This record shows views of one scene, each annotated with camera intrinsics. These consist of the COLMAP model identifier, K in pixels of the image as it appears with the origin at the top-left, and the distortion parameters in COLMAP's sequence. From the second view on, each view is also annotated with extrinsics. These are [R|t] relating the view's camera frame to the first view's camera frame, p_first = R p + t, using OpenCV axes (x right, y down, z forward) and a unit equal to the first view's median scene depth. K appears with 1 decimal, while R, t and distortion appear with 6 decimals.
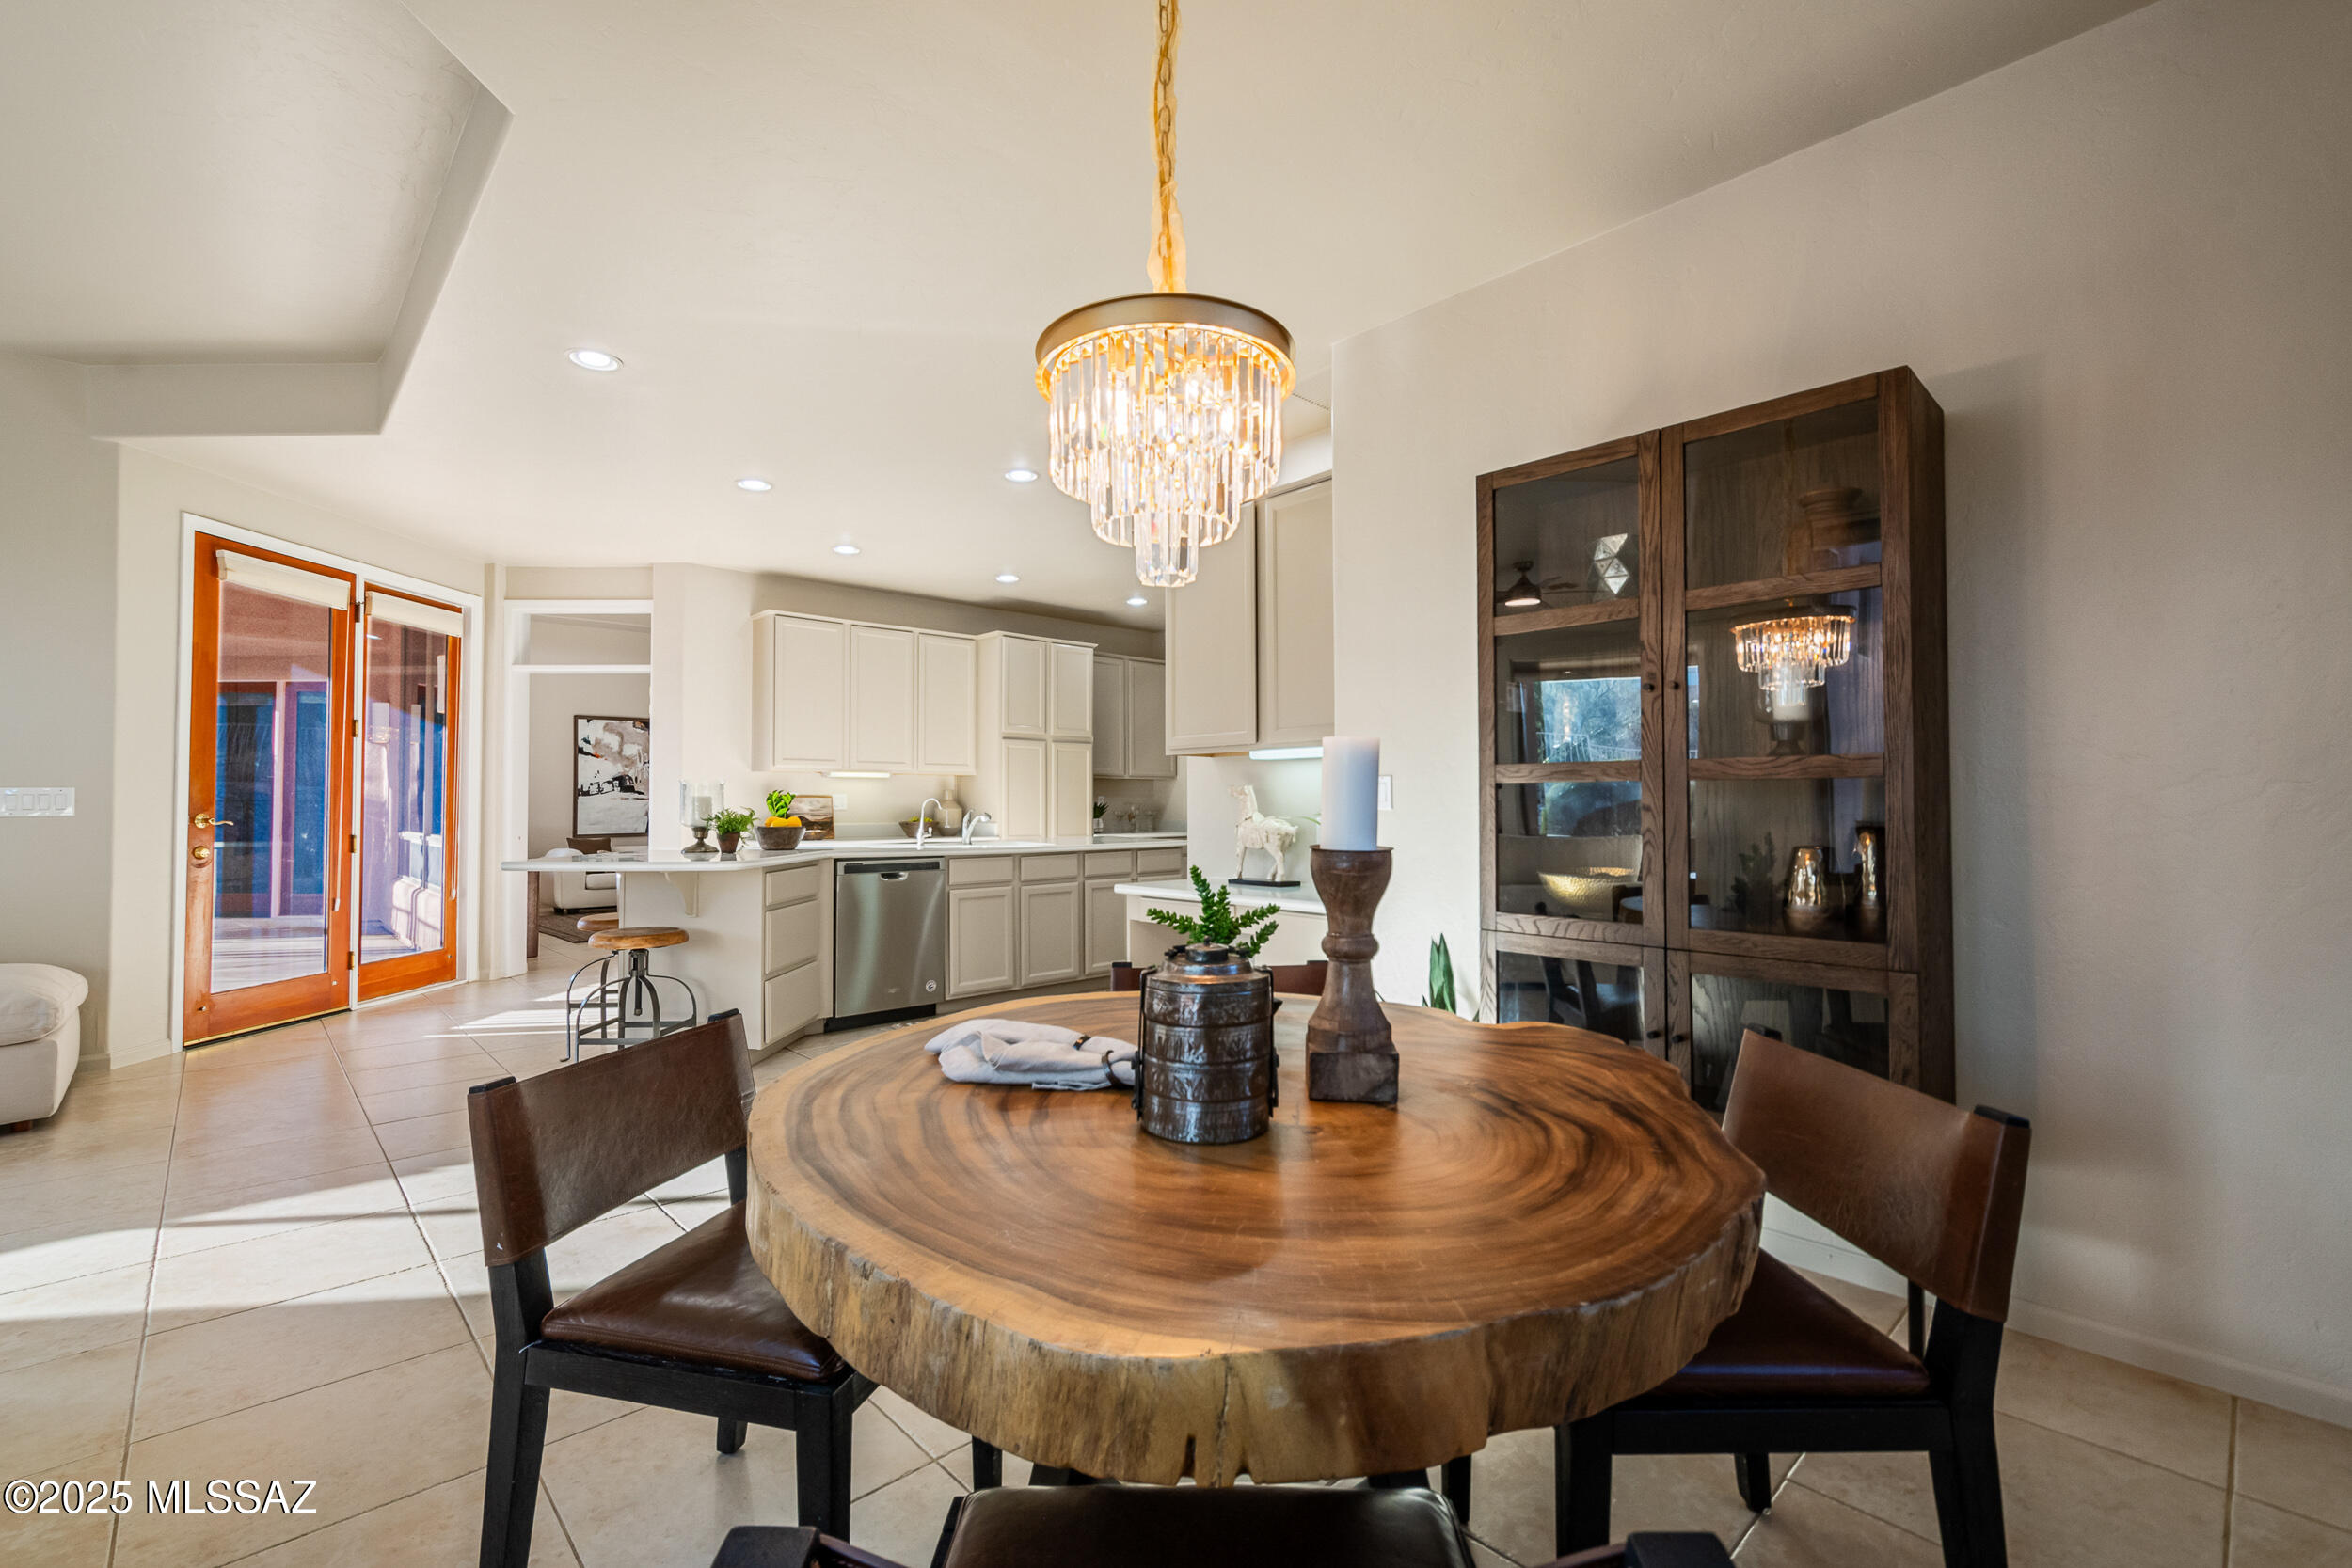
lens RADIAL K [[1029.4, 0, 1186.3], [0, 1029.4, 772.6], [0, 0, 1]] dist [0.009347, -0.000644]
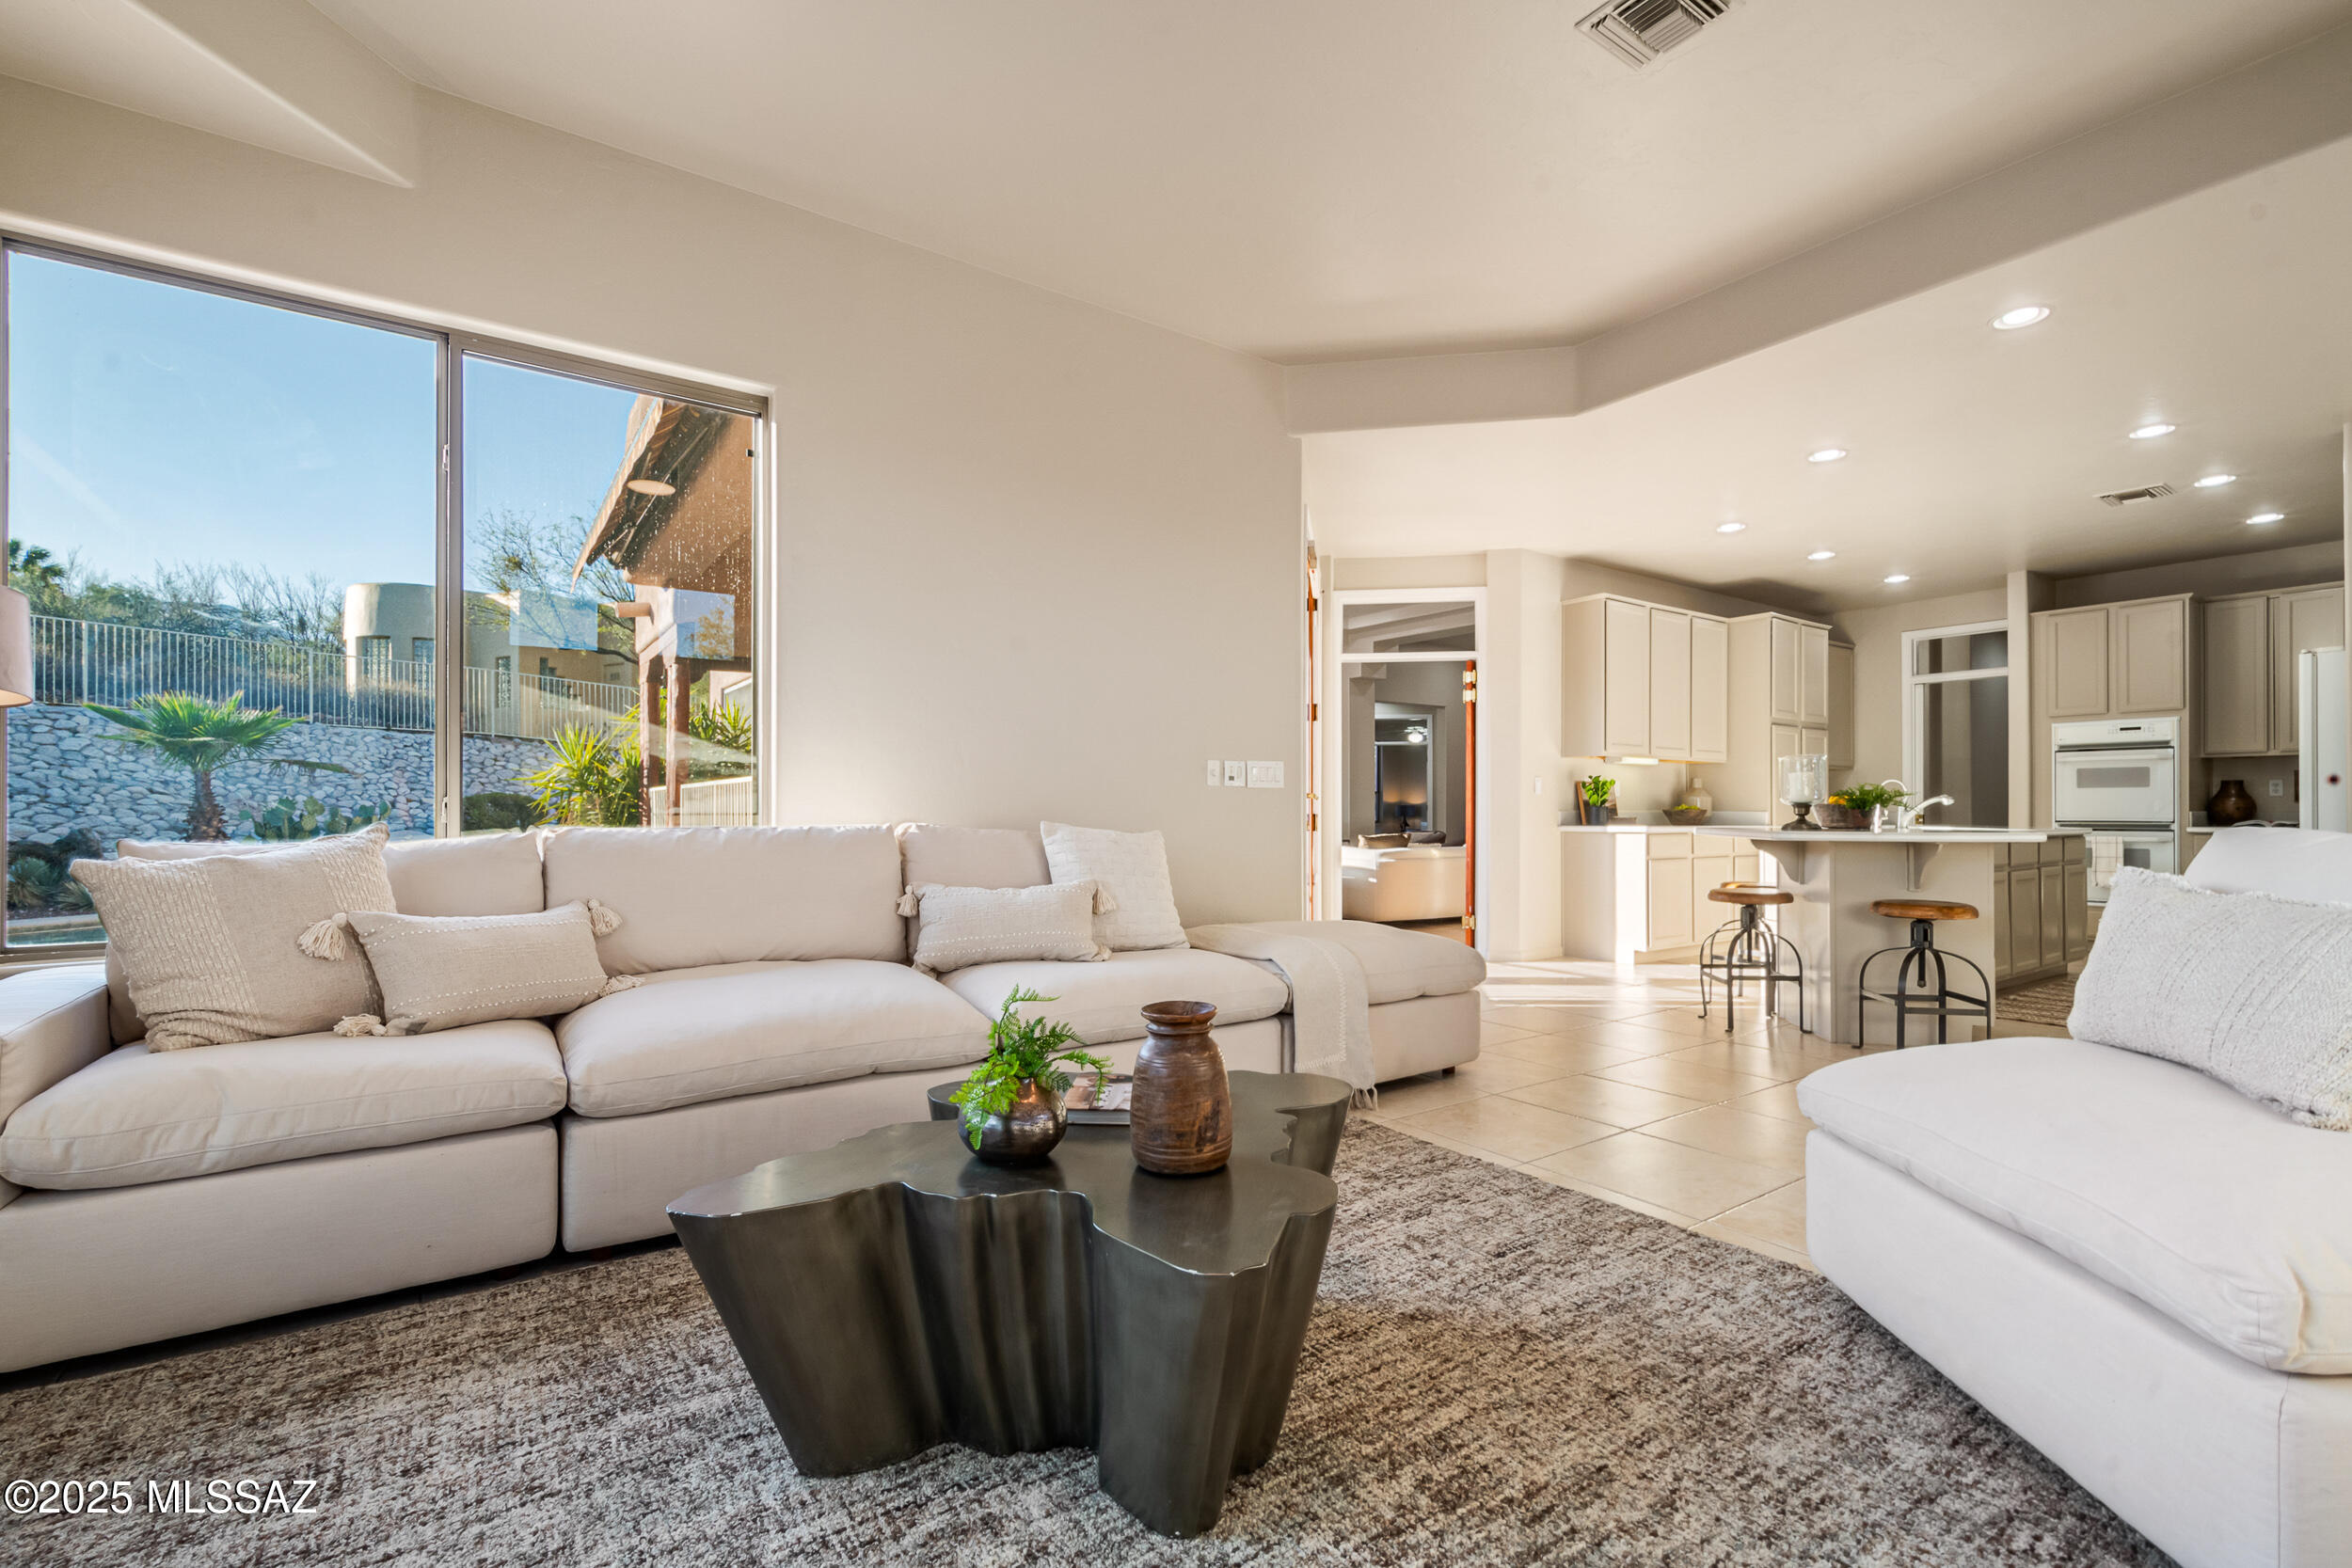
lens RADIAL K [[1029.4, 0, 1177.0], [0, 1029.4, 808.9], [0, 0, 1]] dist [0.009347, -0.000644]
pose [[0.990427, 0.002069, -0.138023, -0.673370], [0.001738, 0.999621, 0.027457, 0.021680], [0.138028, -0.027434, 0.990048, -0.047455]]
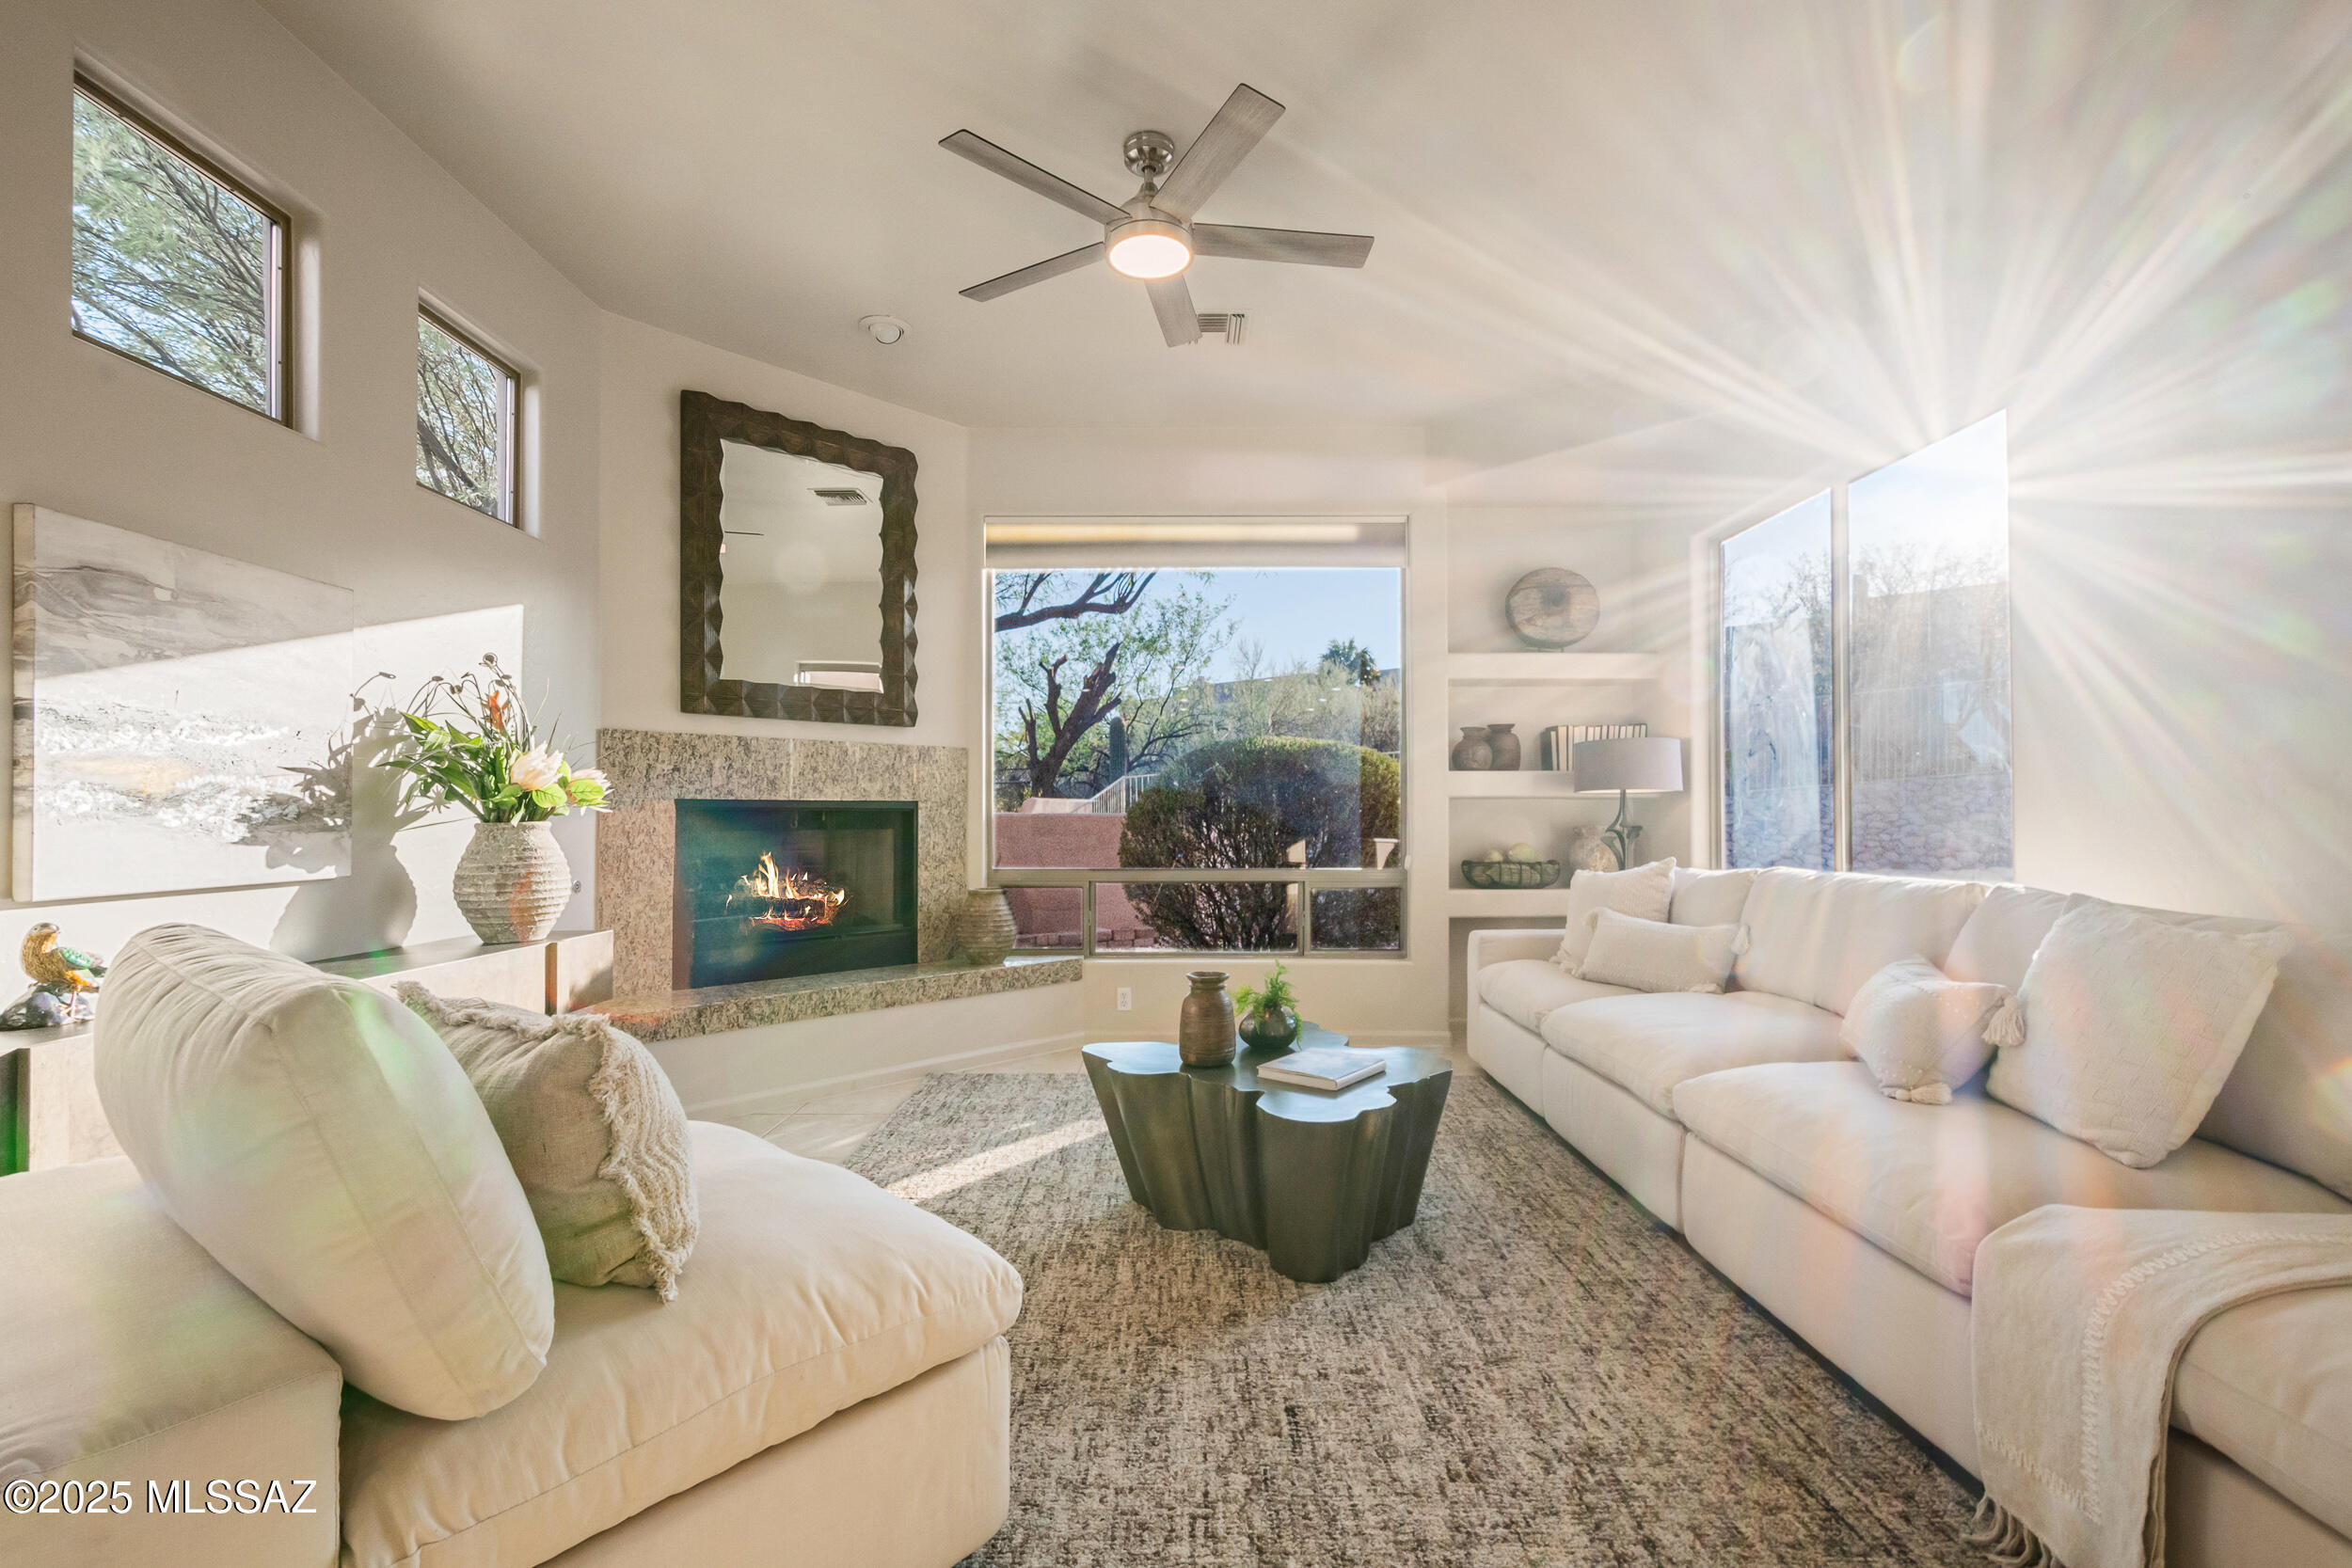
lens RADIAL K [[1029.4, 0, 1176.7], [0, 1029.4, 803.2], [0, 0, 1]] dist [0.009347, -0.000644]
pose [[-0.679521, -0.009753, -0.733591, -0.387798], [0.021797, 0.999202, -0.033475, 0.018704], [0.733332, -0.038737, -0.678766, 0.466187]]
